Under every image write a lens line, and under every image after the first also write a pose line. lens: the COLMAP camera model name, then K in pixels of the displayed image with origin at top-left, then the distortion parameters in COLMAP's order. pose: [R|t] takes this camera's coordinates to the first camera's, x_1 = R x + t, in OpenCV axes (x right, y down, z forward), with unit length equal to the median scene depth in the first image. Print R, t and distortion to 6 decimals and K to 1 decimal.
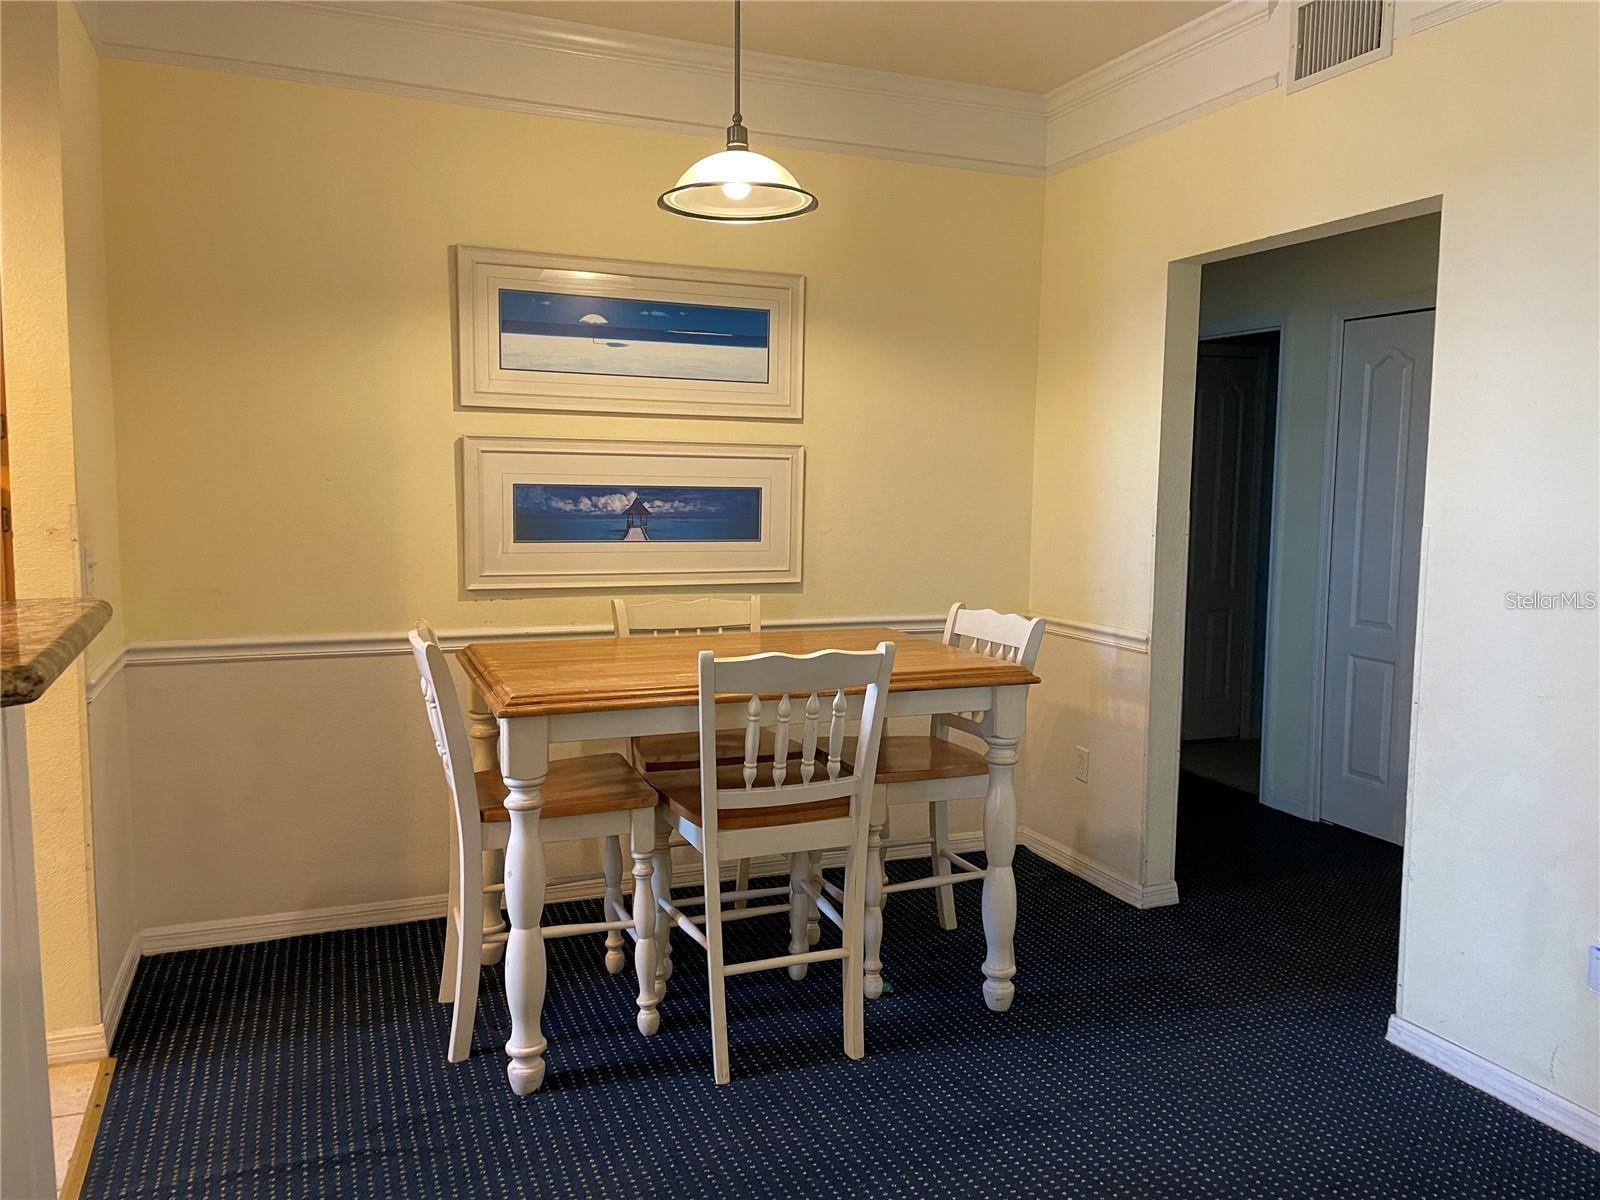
lens RADIAL K [[1198.6, 0, 815.8], [0, 1198.6, 595.8], [0, 0, 1]] dist [0.094523, -0.126551]
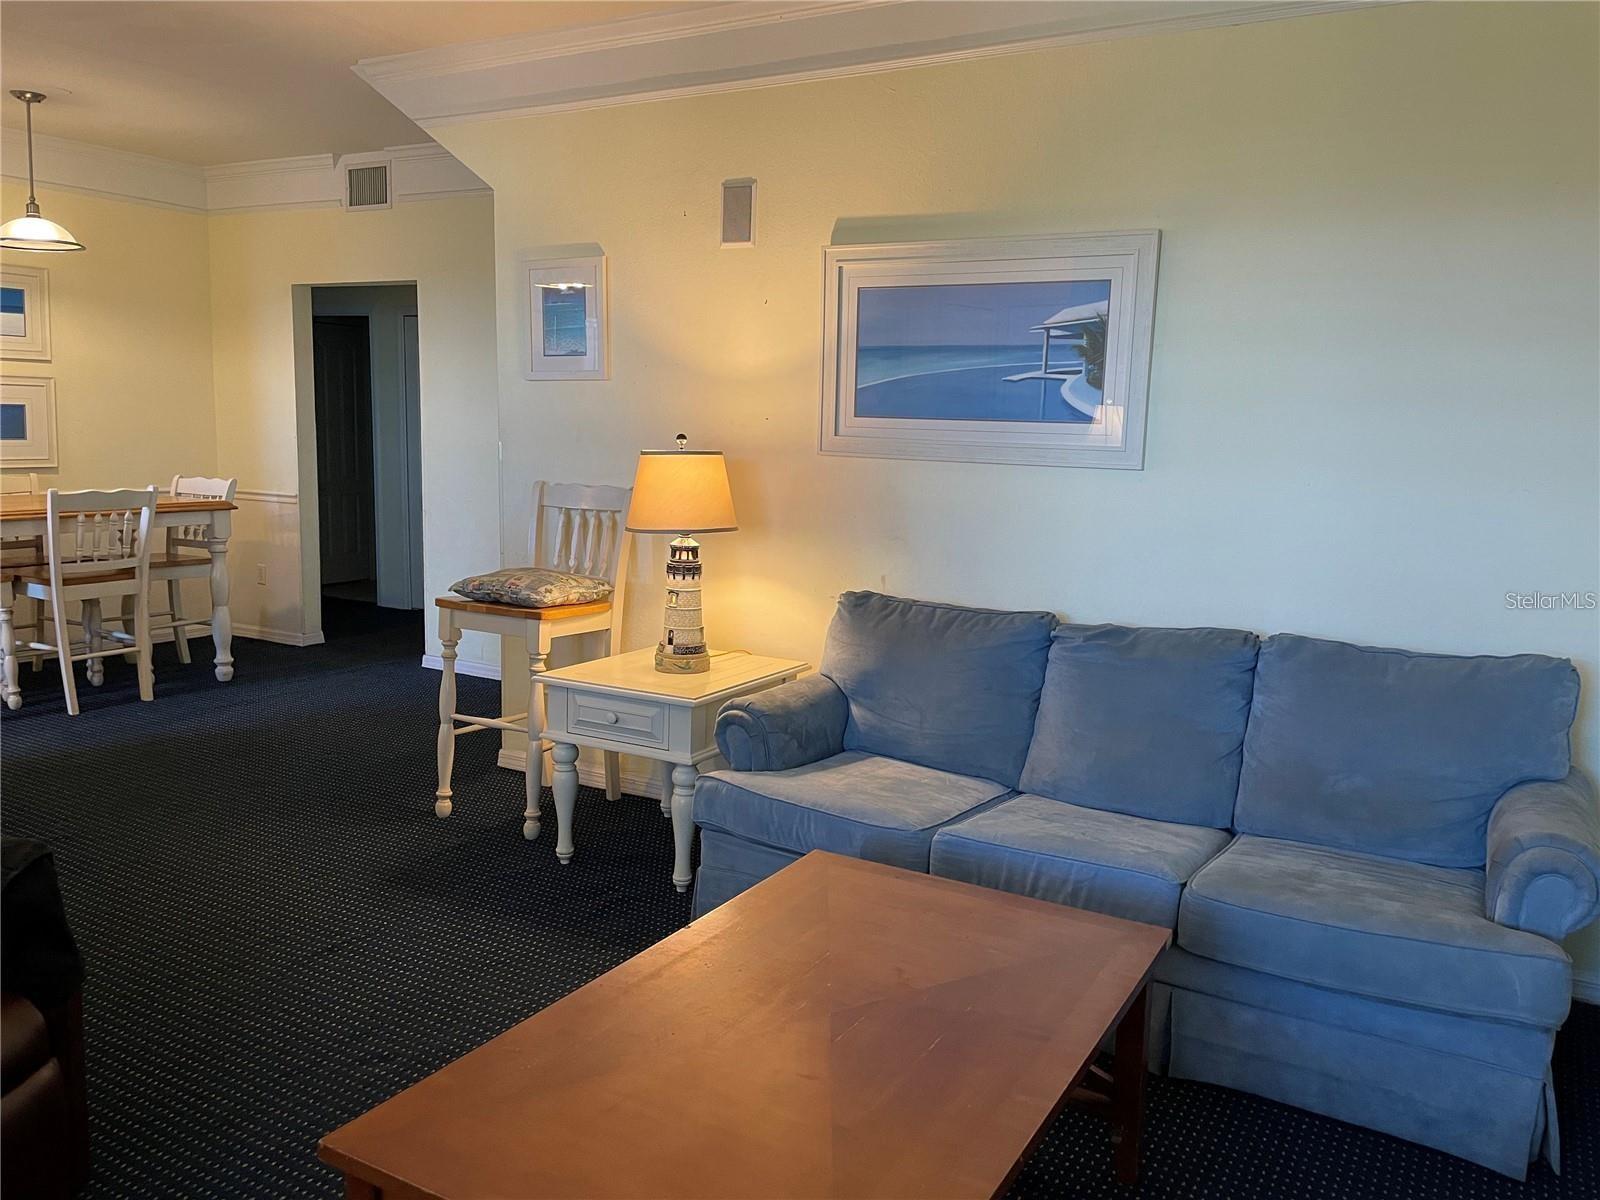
lens RADIAL K [[1198.6, 0, 815.8], [0, 1198.6, 595.8], [0, 0, 1]] dist [0.094523, -0.126551]
pose [[0.788999, -0.075145, 0.609782, -0.235931], [0.038911, 0.996611, 0.072469, 0.087049], [-0.613161, -0.033451, 0.789249, -0.934514]]
